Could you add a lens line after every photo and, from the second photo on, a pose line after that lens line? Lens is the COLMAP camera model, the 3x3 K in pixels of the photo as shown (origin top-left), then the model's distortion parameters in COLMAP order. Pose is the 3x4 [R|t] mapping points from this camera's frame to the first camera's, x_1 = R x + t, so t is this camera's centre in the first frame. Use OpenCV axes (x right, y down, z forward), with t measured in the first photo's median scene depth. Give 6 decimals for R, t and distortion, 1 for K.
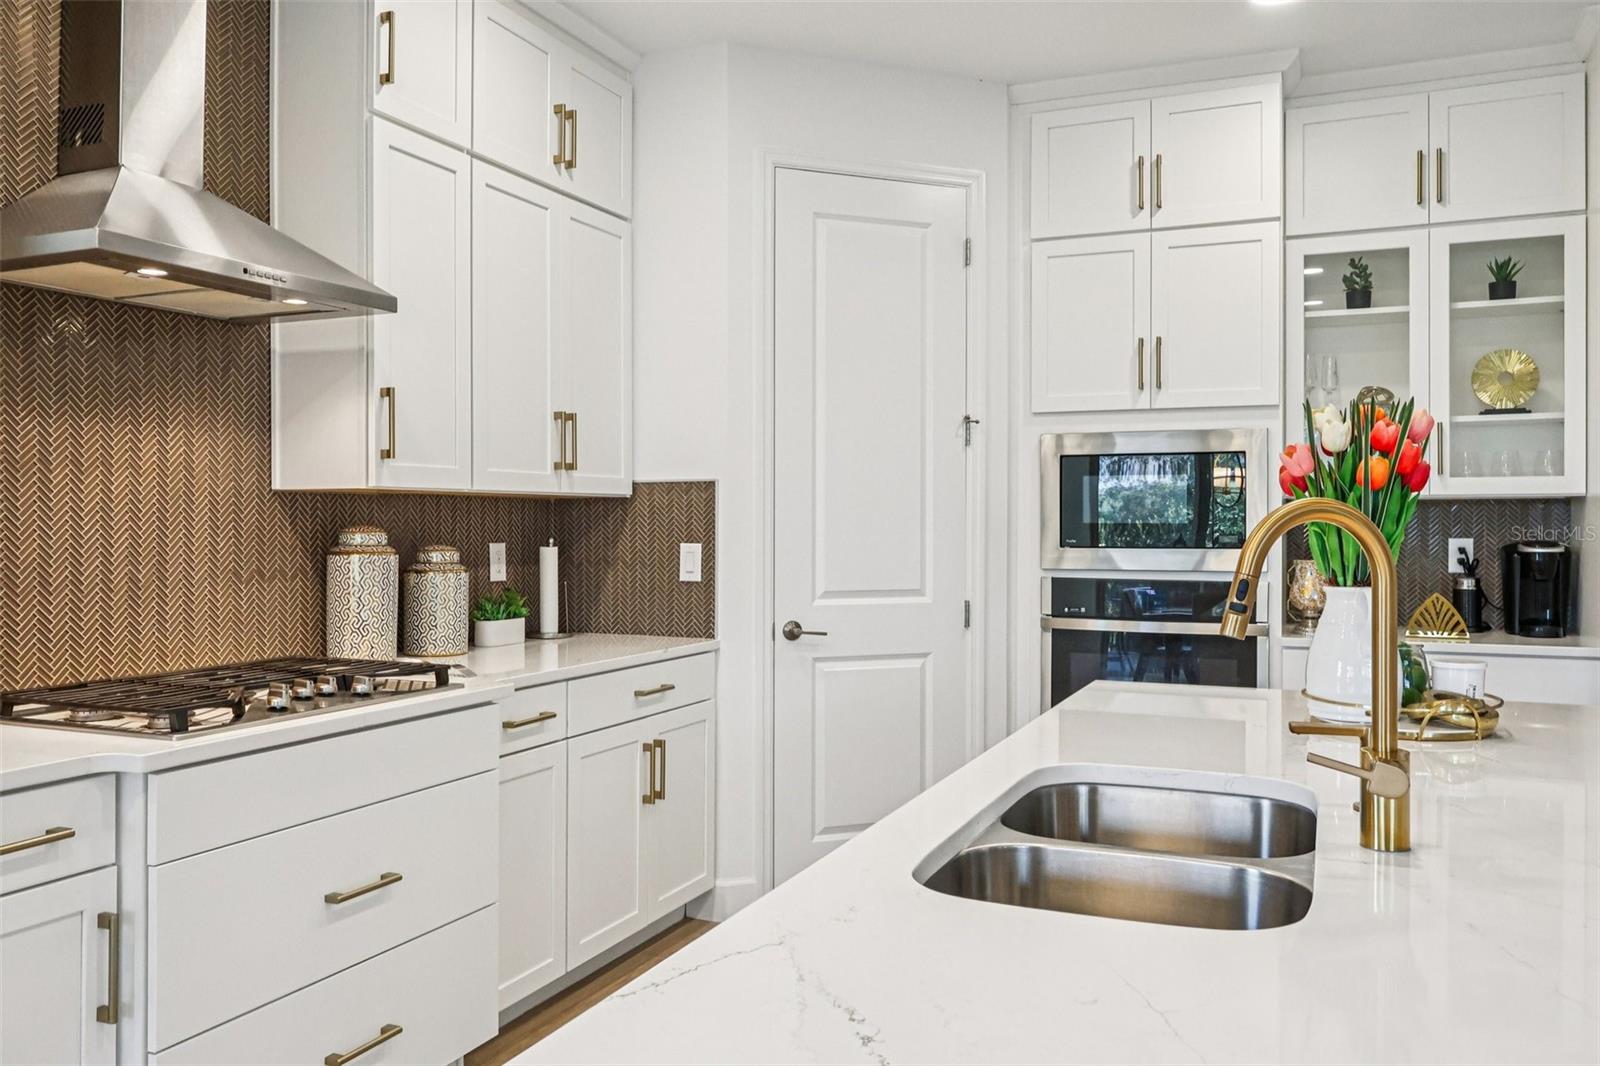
lens RADIAL K [[1232.4, 0, 792.8], [0, 1232.4, 518.7], [0, 0, 1]] dist [-0.000093, 0.006285]
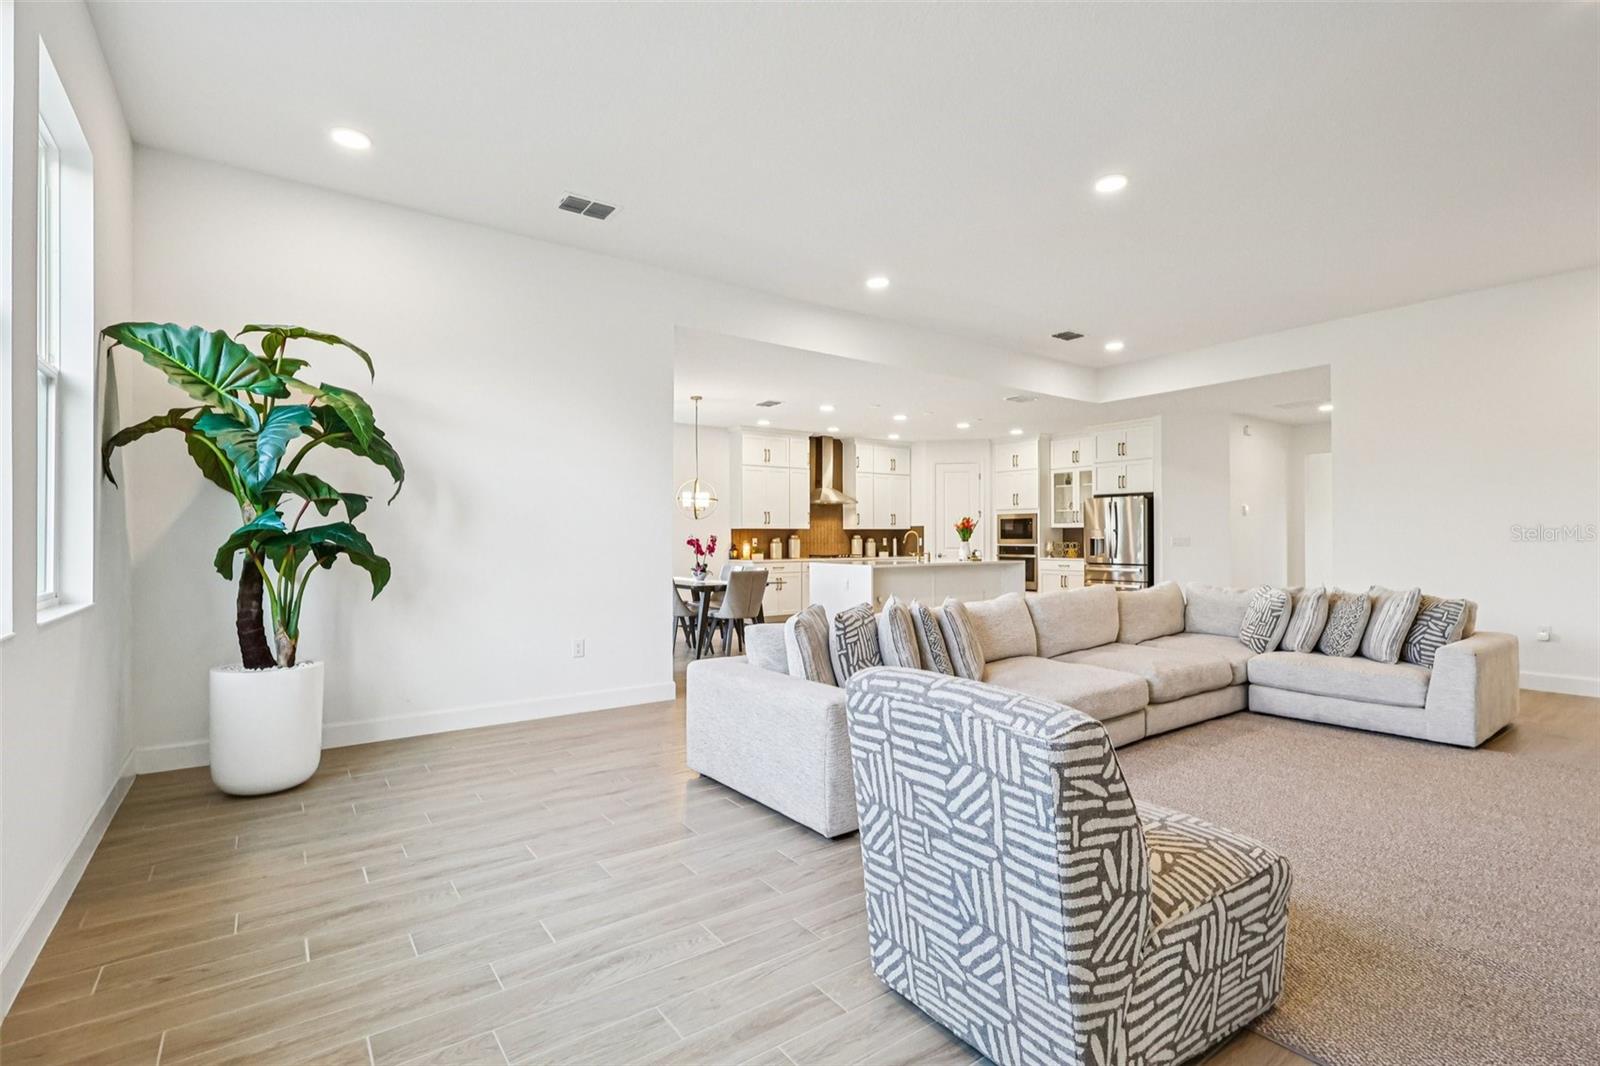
lens RADIAL K [[747.4, 0, 800.8], [0, 747.4, 544.4], [0, 0, 1]] dist [-0.005986, 0.002154]
pose [[0.860997, 0.000035, -0.508610, 1.107910], [0.005665, 0.999937, 0.009660, 0.013461], [0.508578, -0.011199, 0.860943, -1.999760]]
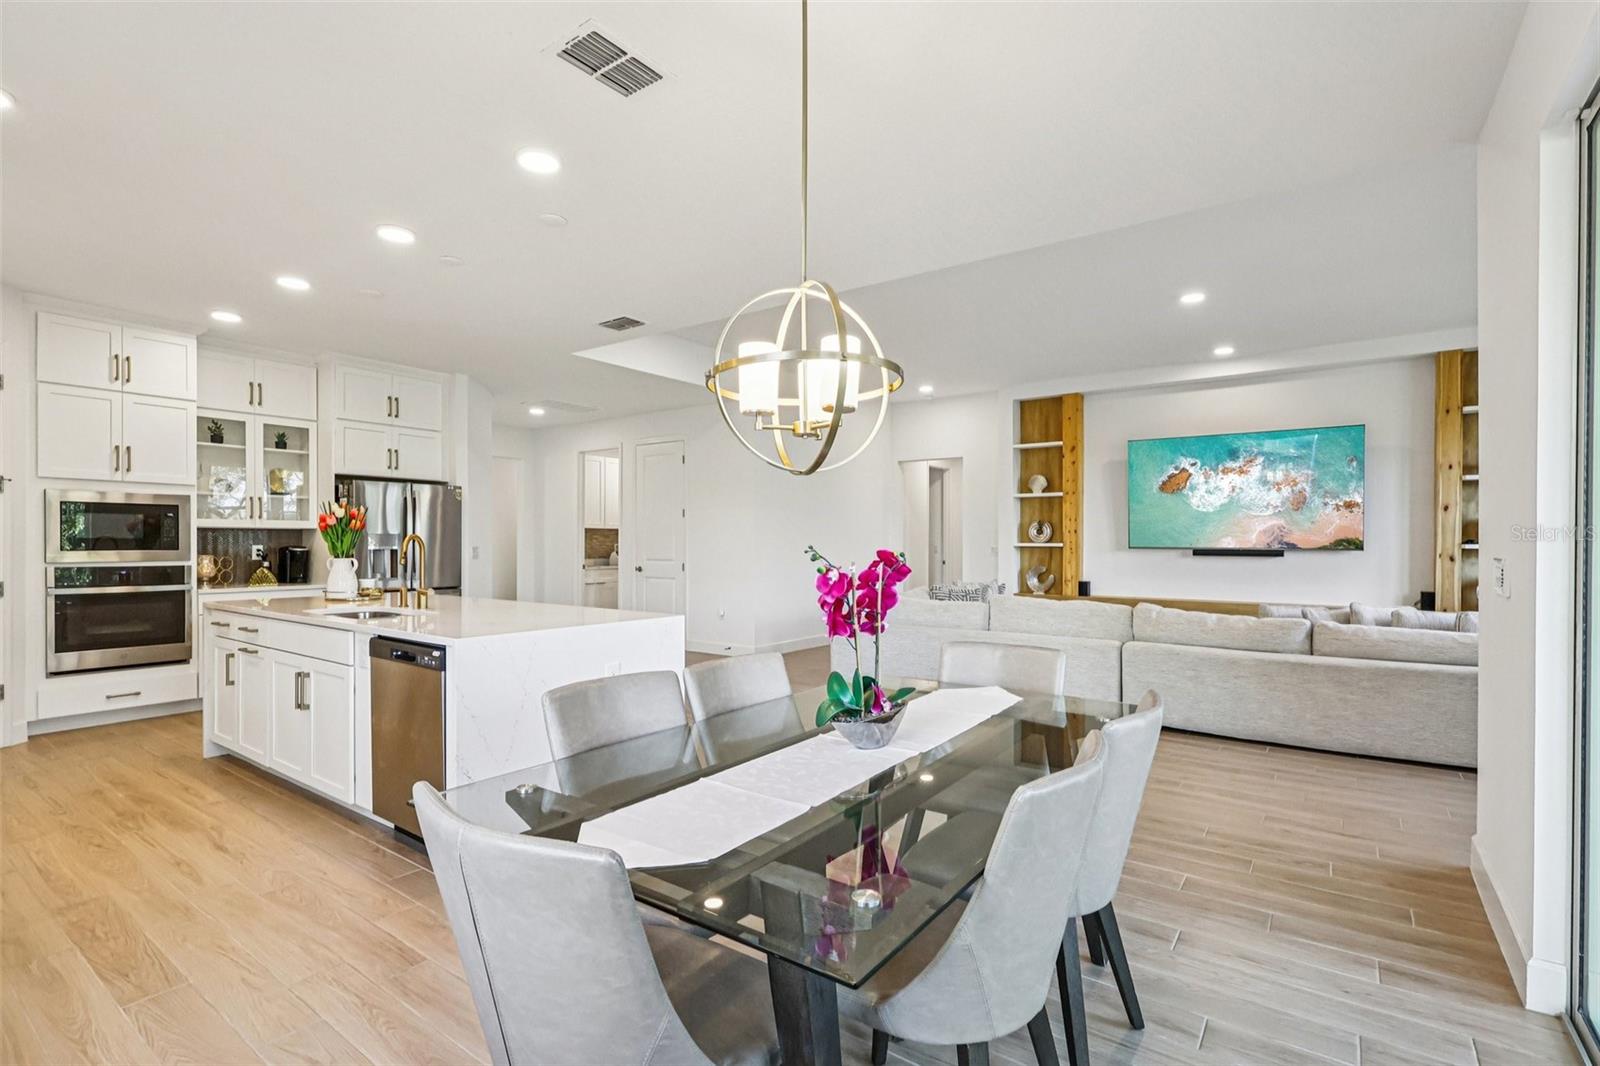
lens RADIAL K [[747.4, 0, 822.0], [0, 747.4, 550.0], [0, 0, 1]] dist [-0.005986, 0.002154]
pose [[0.185638, -0.010179, 0.982566, -0.744307], [-0.009450, 0.999882, 0.012144, -0.002781], [-0.982573, -0.011540, 0.185520, -0.371220]]
